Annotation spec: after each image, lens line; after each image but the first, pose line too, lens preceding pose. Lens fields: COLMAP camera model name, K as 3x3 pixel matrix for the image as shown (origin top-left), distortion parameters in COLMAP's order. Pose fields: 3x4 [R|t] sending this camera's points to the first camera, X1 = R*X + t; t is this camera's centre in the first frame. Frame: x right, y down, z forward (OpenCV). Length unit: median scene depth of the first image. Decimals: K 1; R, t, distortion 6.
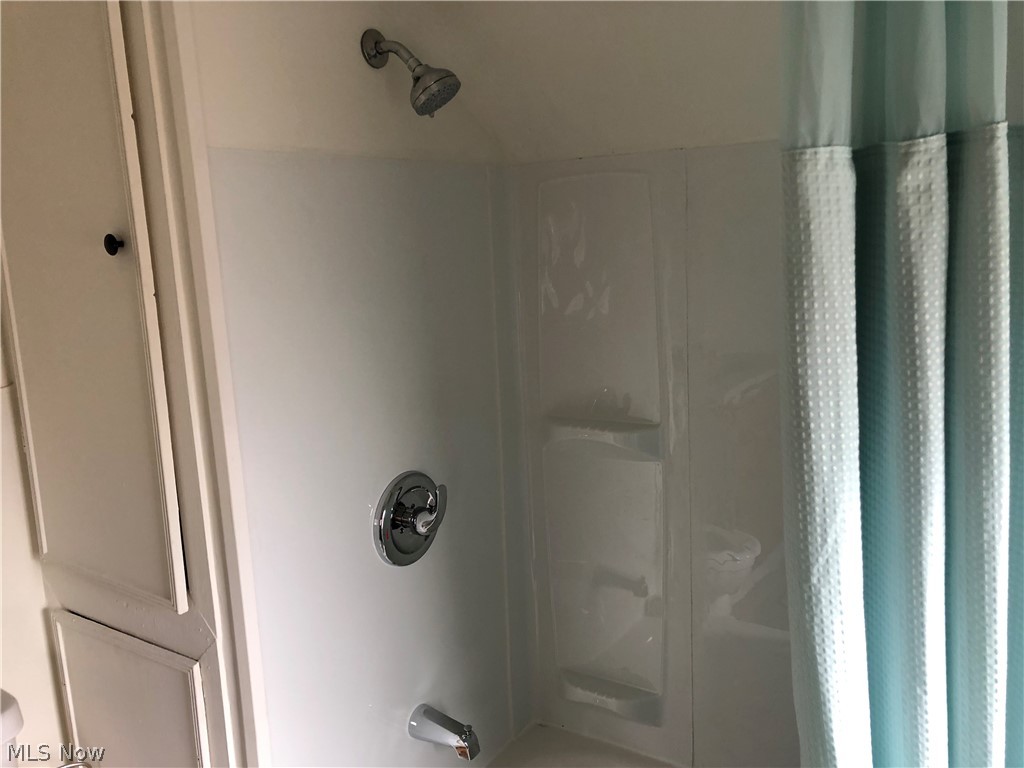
lens RADIAL K [[835.8, 0, 514.3], [0, 835.8, 376.7], [0, 0, 1]] dist [0.027383, -0.016393]
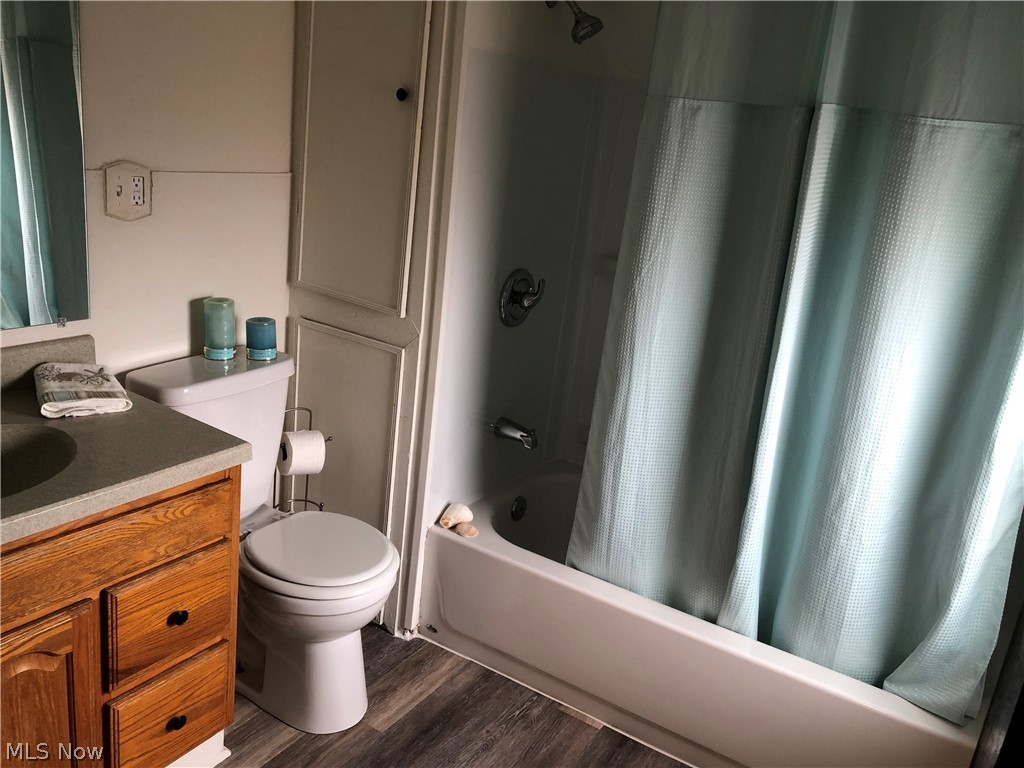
lens RADIAL K [[844.6, 0, 512.0], [0, 844.6, 384.0], [0, 0, 1]] dist [0.082193, -0.184111]
pose [[0.987016, 0.150632, 0.055759, -0.221864], [-0.156192, 0.981071, 0.114471, 0.161022], [-0.037460, -0.121693, 0.991861, -0.695837]]
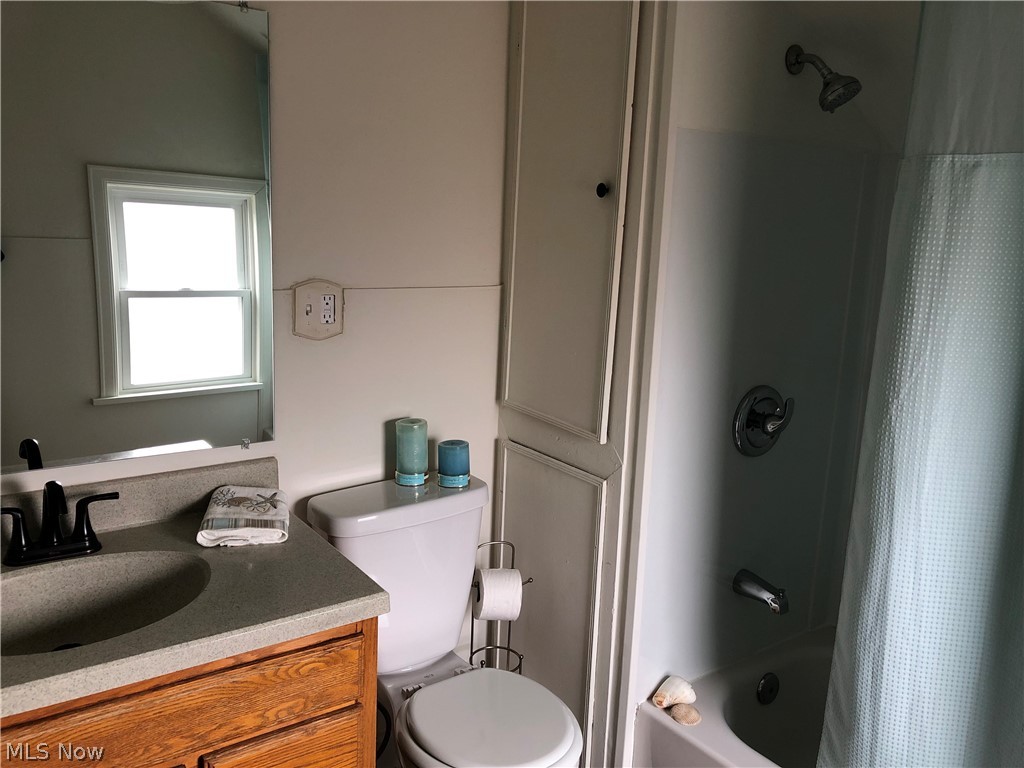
lens RADIAL K [[835.8, 0, 514.3], [0, 835.8, 376.7], [0, 0, 1]] dist [0.027383, -0.016393]
pose [[0.927266, 0.151176, -0.342526, -0.048417], [-0.146413, 0.988419, 0.039885, 0.114819], [0.344589, 0.013166, 0.938661, -0.389594]]
